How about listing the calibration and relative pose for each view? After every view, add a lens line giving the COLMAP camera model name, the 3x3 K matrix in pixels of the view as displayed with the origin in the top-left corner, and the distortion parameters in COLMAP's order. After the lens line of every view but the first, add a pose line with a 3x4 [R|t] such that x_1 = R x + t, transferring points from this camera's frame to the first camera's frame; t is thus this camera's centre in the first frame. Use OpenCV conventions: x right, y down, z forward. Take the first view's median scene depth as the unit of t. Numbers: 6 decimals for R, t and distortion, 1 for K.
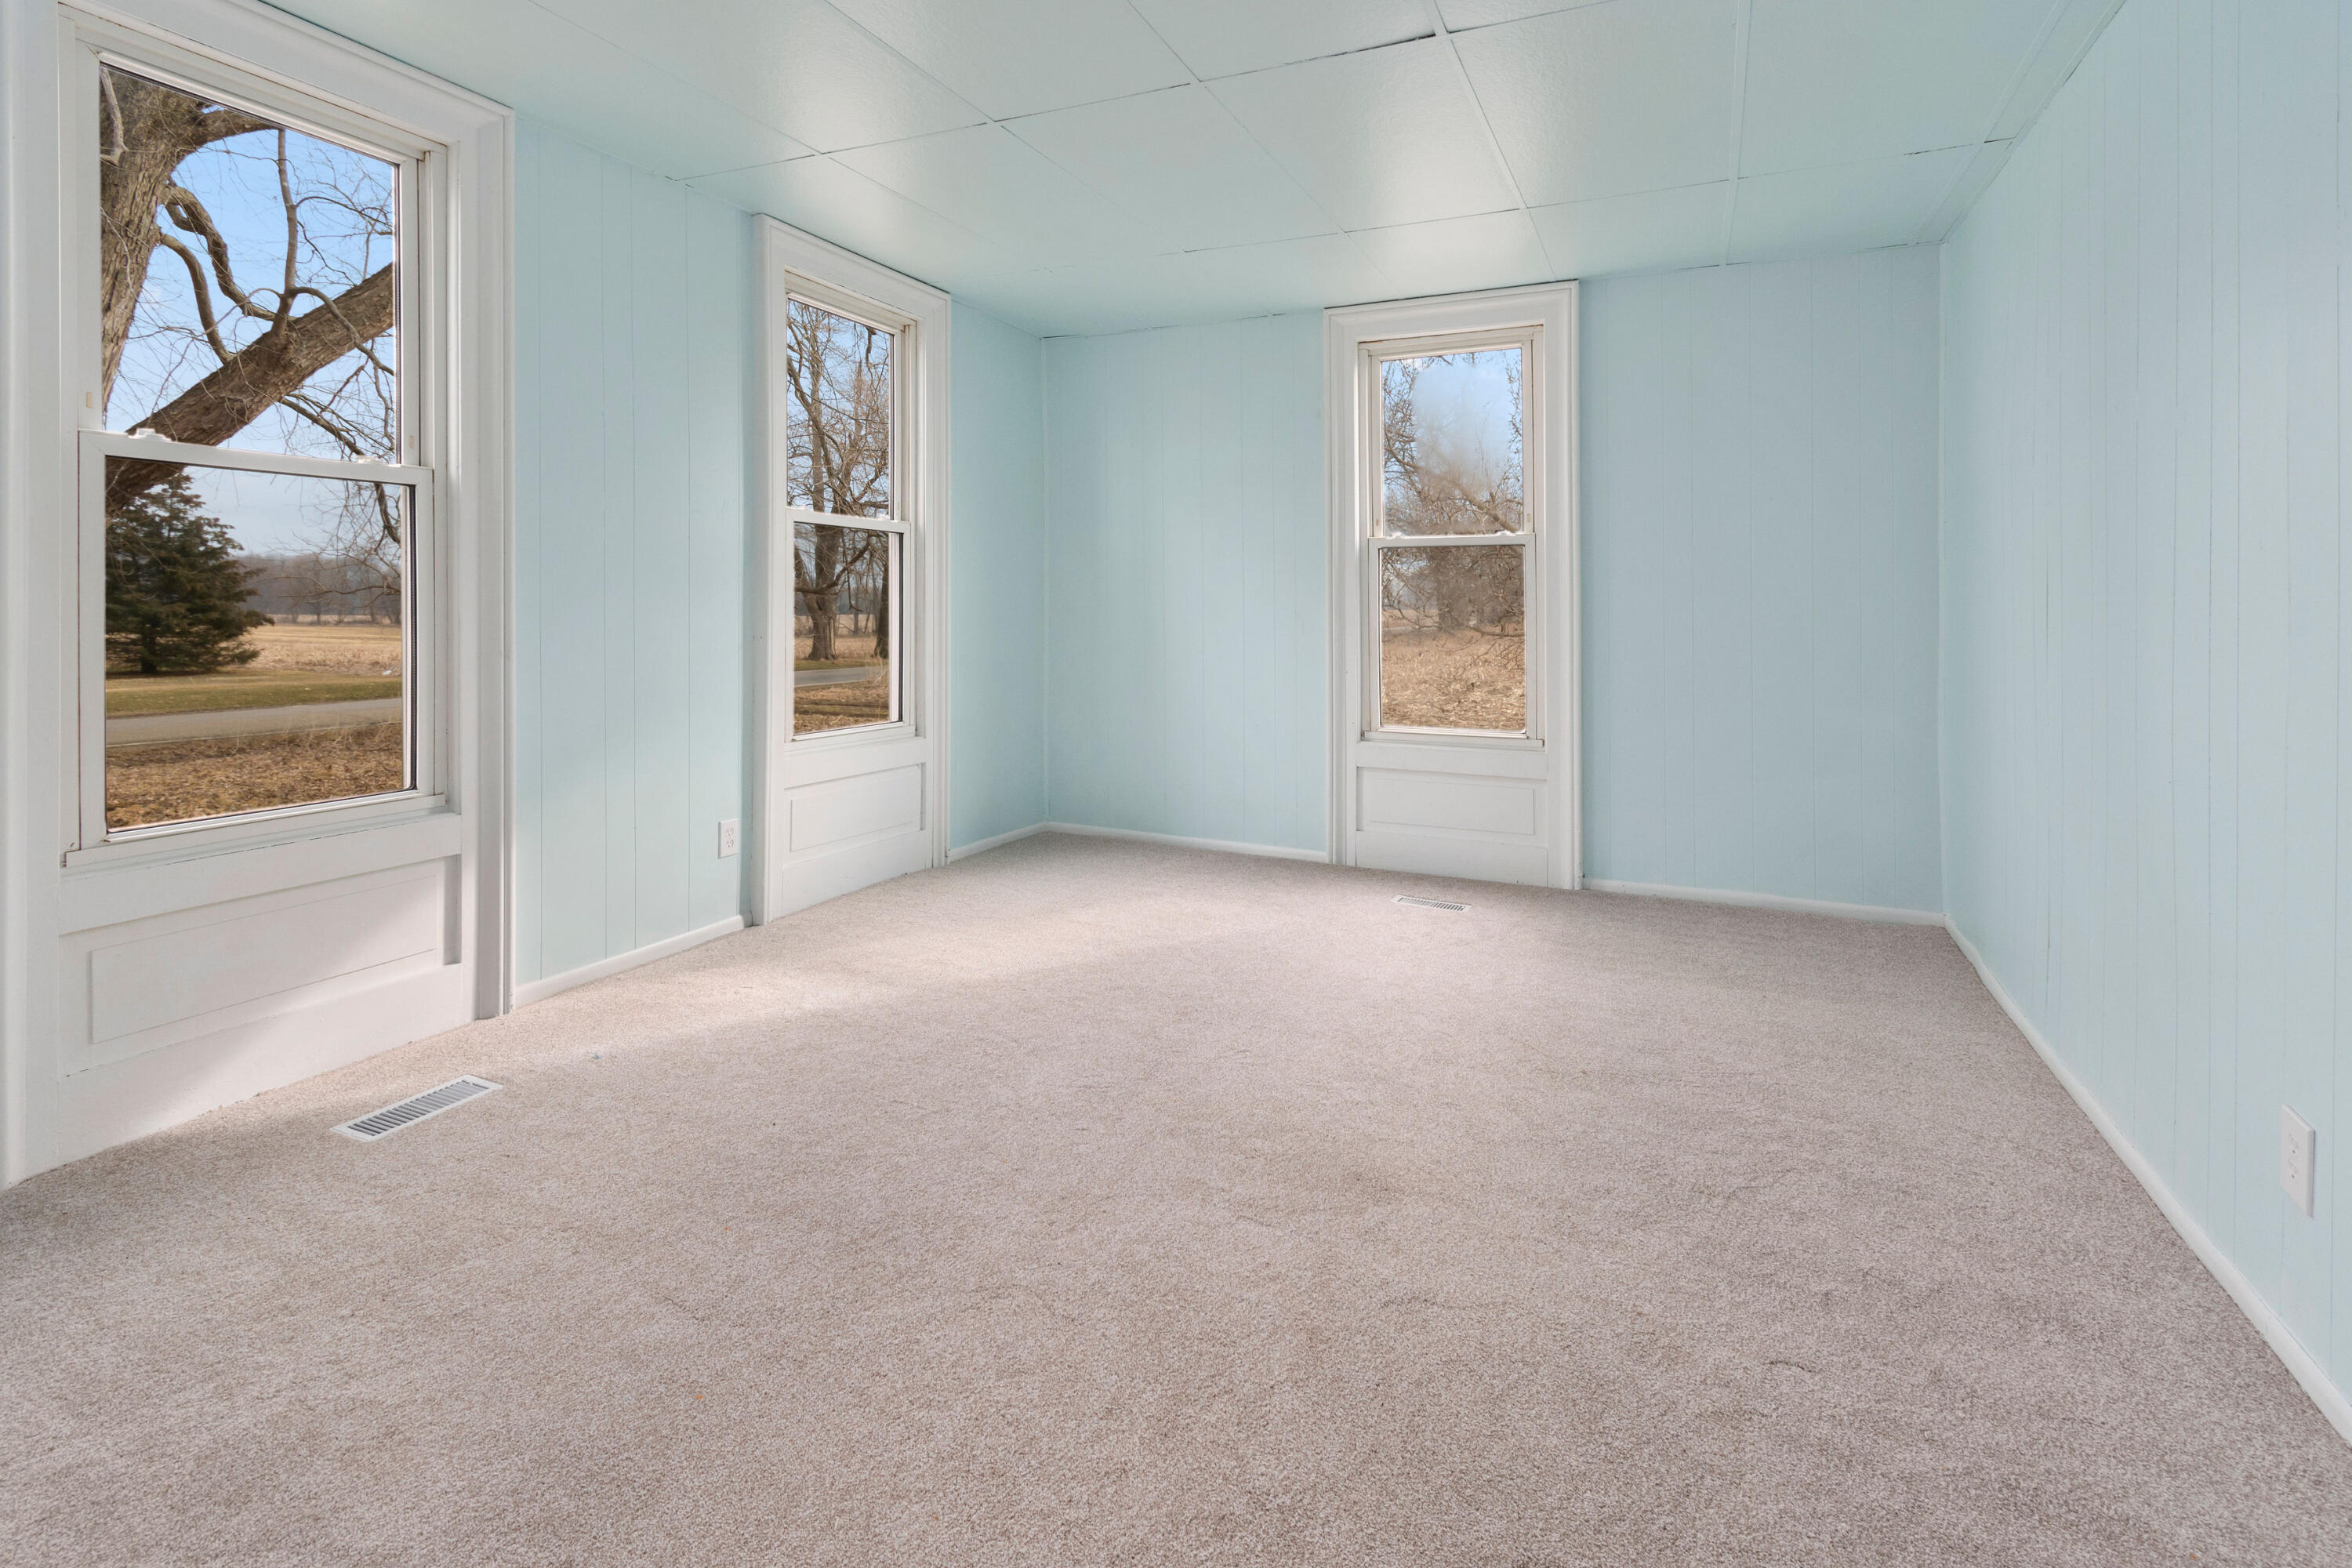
lens RADIAL K [[1071.1, 0, 1151.3], [0, 1071.1, 785.9], [0, 0, 1]] dist [0.001623, -0.001010]
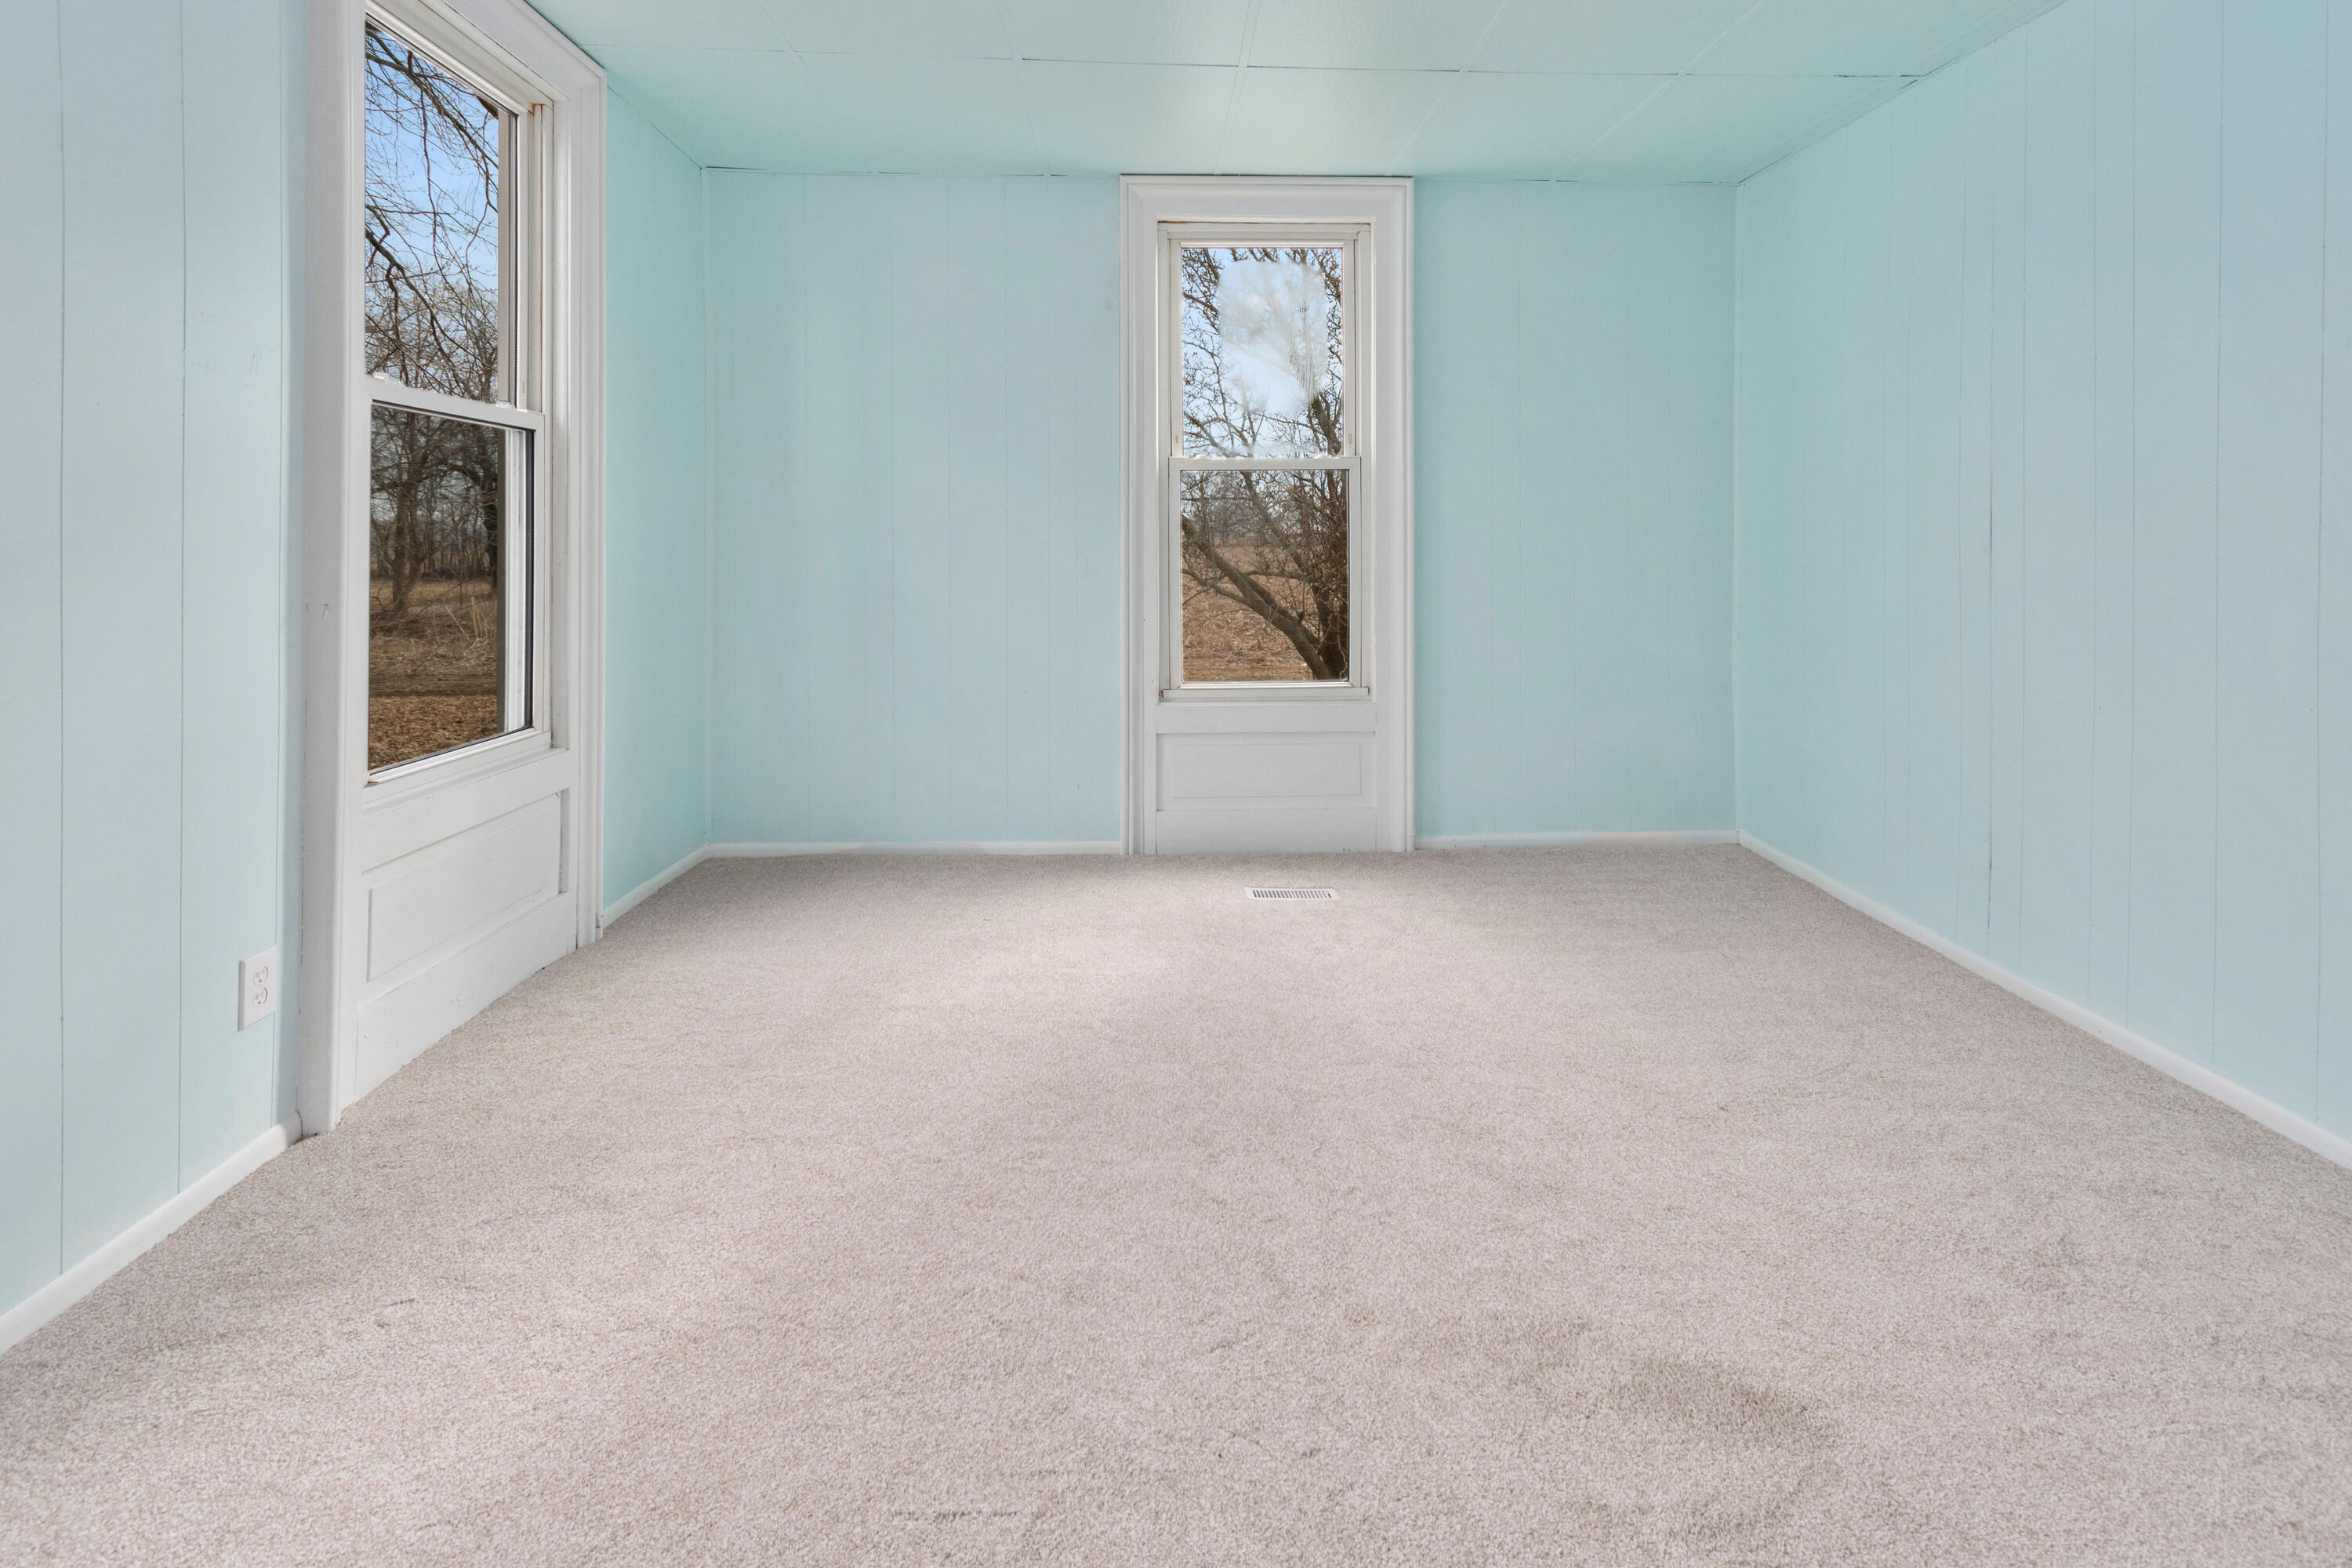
lens RADIAL K [[1115.3, 0, 1174.8], [0, 1115.3, 658.5], [0, 0, 1]] dist [0.002640, -0.001041]
pose [[0.886629, -0.057838, 0.458851, -0.211305], [0.084512, 0.995706, -0.037791, -0.047694], [-0.454695, 0.072285, 0.887709, 0.263916]]
